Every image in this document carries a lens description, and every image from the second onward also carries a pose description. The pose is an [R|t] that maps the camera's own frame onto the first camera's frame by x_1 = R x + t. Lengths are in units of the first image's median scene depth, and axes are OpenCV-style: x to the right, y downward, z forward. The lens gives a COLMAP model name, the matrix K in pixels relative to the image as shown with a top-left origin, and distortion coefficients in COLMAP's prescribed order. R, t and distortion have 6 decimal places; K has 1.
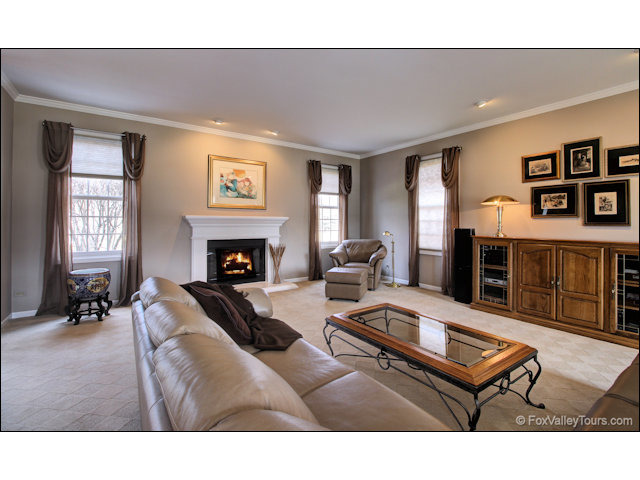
lens RADIAL K [[307.6, 0, 313.3], [0, 307.6, 217.9], [0, 0, 1]] dist [0.010821, -0.006532]
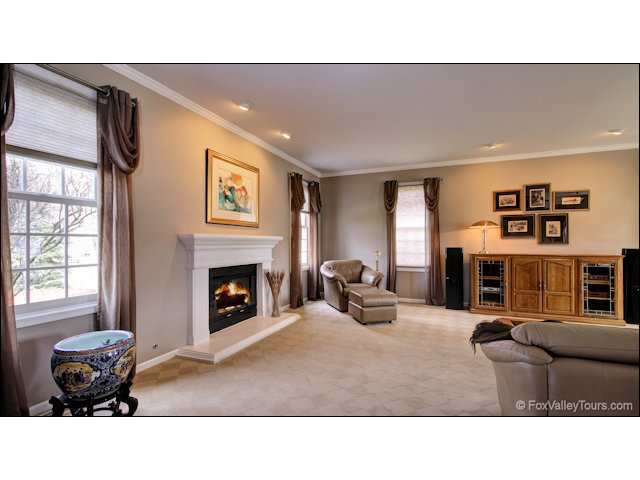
lens RADIAL K [[307.6, 0, 315.6], [0, 307.6, 238.3], [0, 0, 1]] dist [0.010821, -0.006532]
pose [[0.830137, 0.001546, 0.557558, -0.565738], [-0.003282, 0.999992, 0.002113, -0.001107], [-0.557550, -0.003584, 0.830135, 0.290205]]
